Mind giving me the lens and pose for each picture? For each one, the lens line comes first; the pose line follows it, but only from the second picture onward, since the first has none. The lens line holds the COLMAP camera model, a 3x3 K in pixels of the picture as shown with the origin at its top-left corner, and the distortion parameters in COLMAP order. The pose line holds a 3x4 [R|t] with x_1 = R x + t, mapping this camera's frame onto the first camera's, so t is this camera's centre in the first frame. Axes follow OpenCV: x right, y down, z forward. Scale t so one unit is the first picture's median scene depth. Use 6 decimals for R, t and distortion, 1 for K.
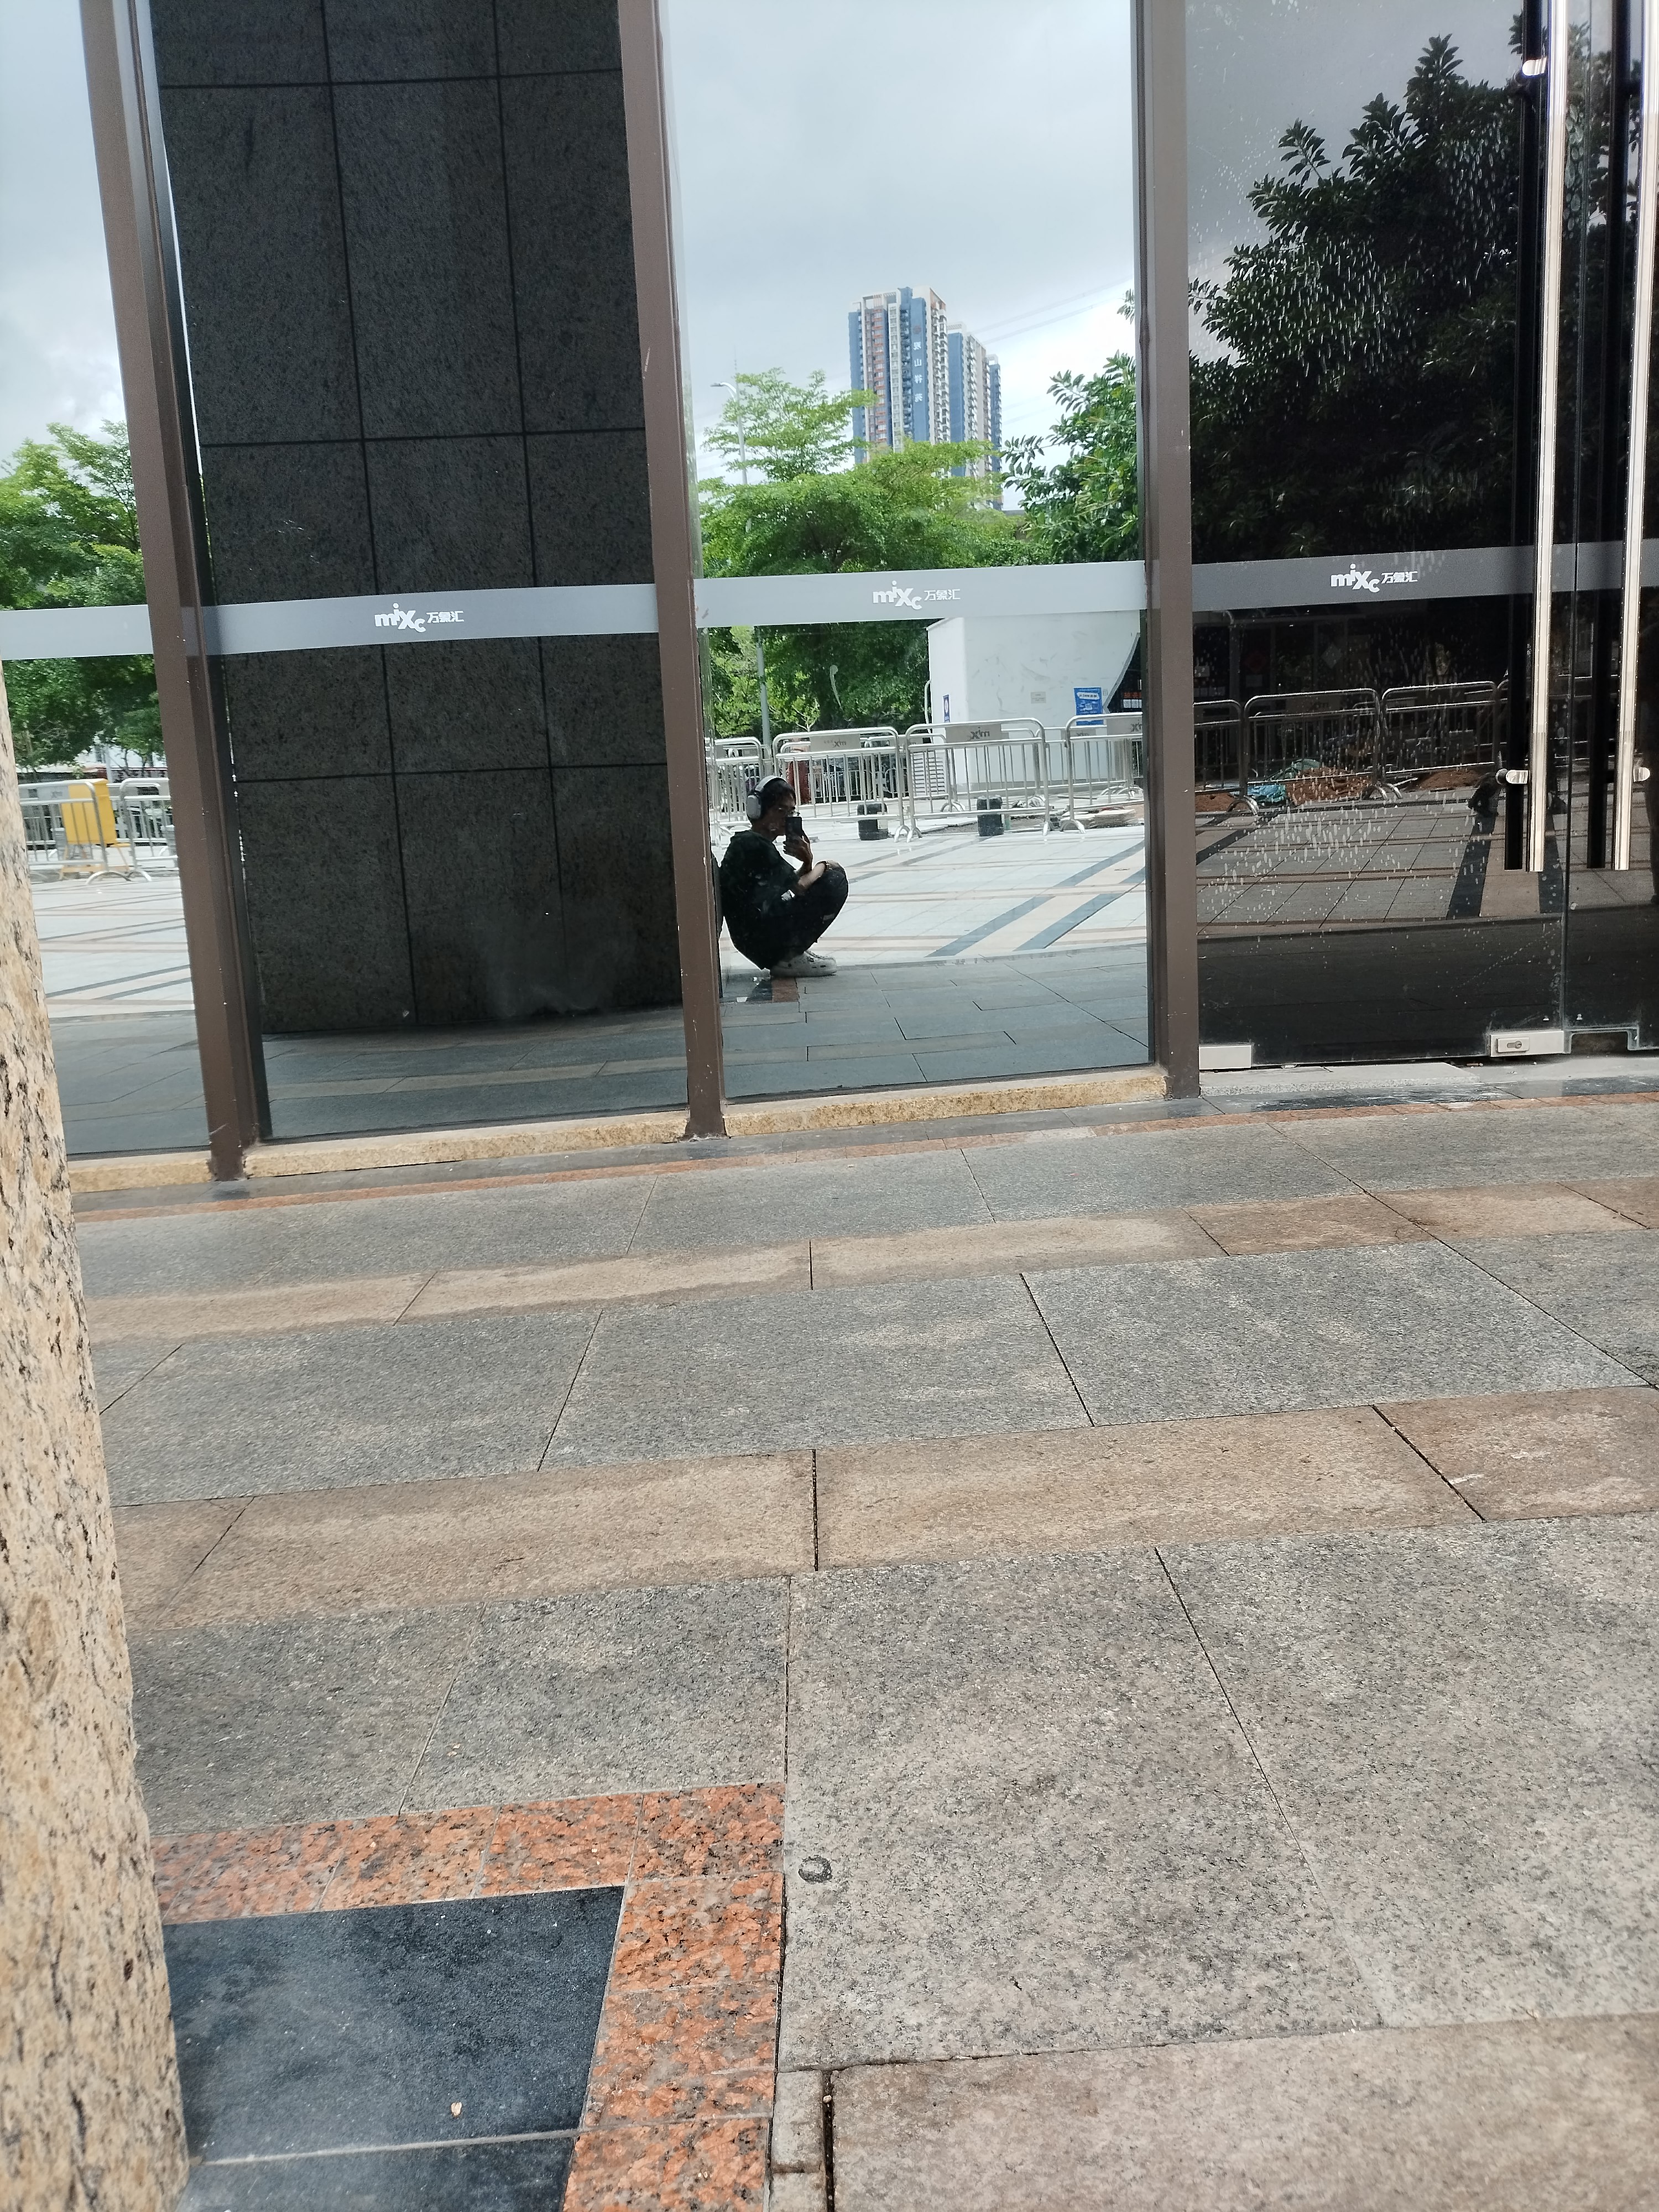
lens RADIAL K [[1661.2, 0, 824.5], [0, 1661.2, 1107.4], [0, 0, 1]] dist [0.016443, -0.005189]
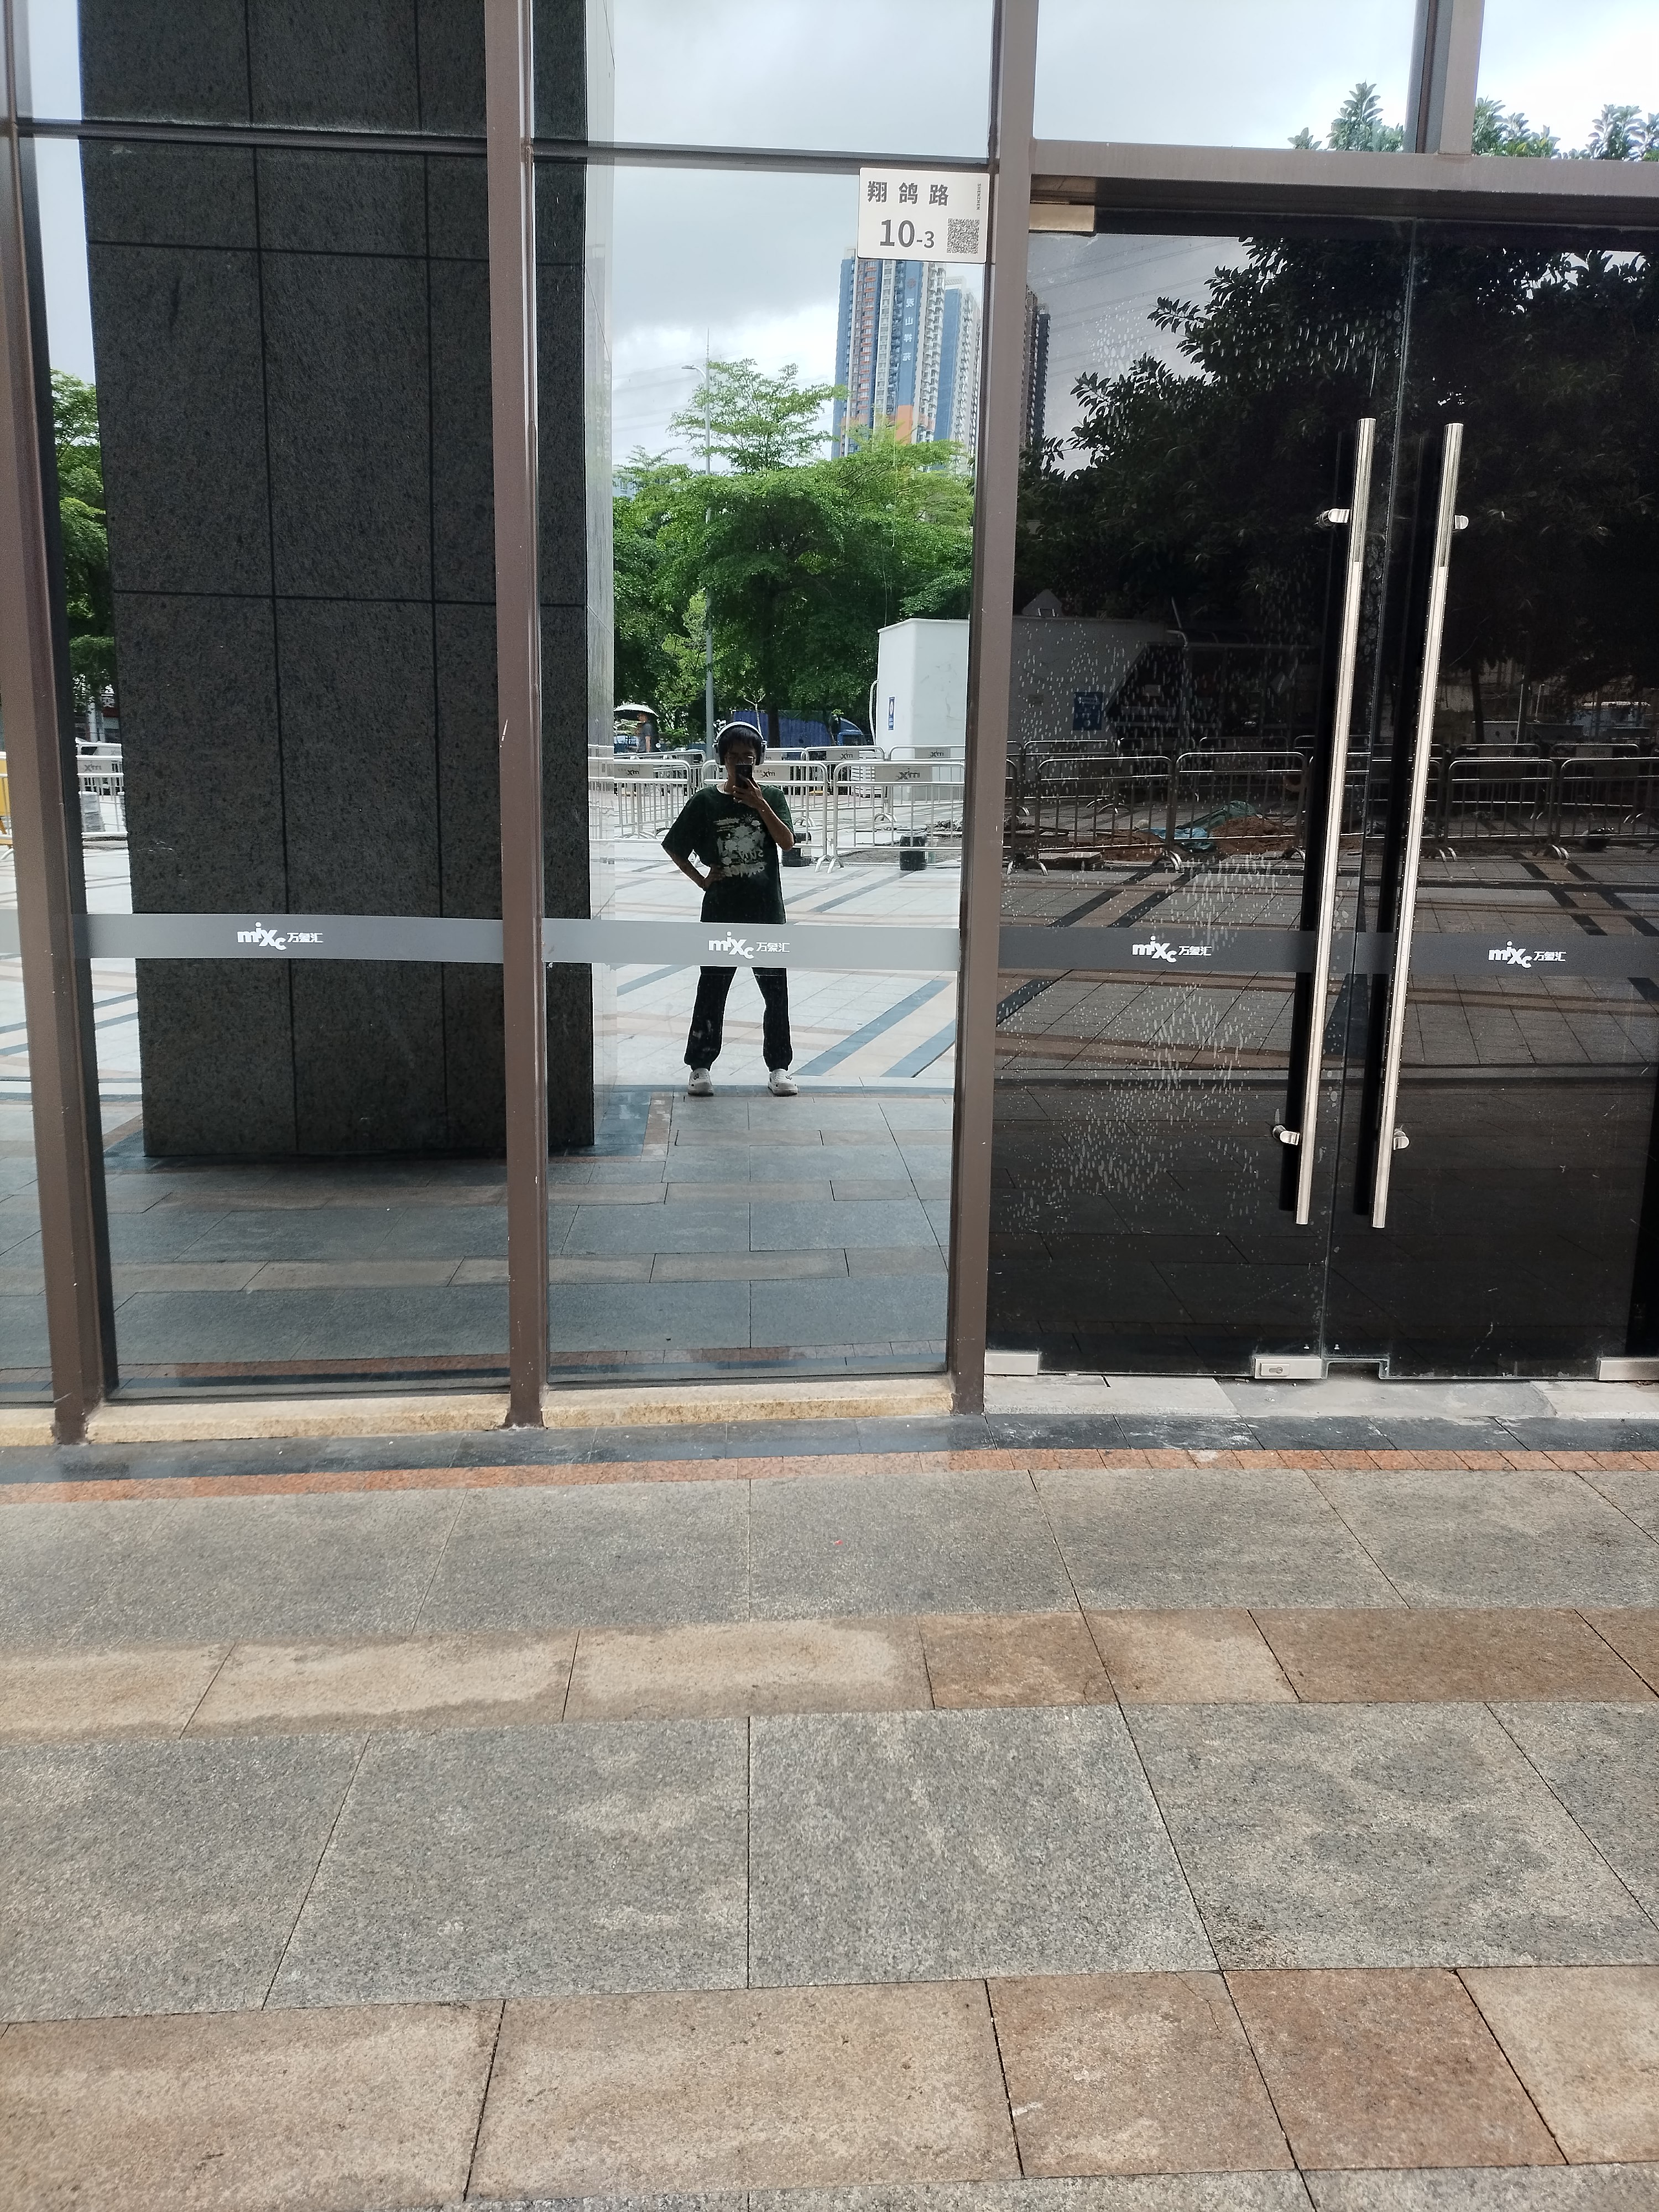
lens RADIAL K [[1655.8, 0, 829.5], [0, 1655.8, 1106.0], [0, 0, 1]] dist [0.008141, -0.000269]
pose [[0.996939, 0.063482, 0.045636, 0.091930], [-0.064676, 0.997589, 0.025181, -0.332703], [-0.043927, -0.028055, 0.998641, -0.106958]]
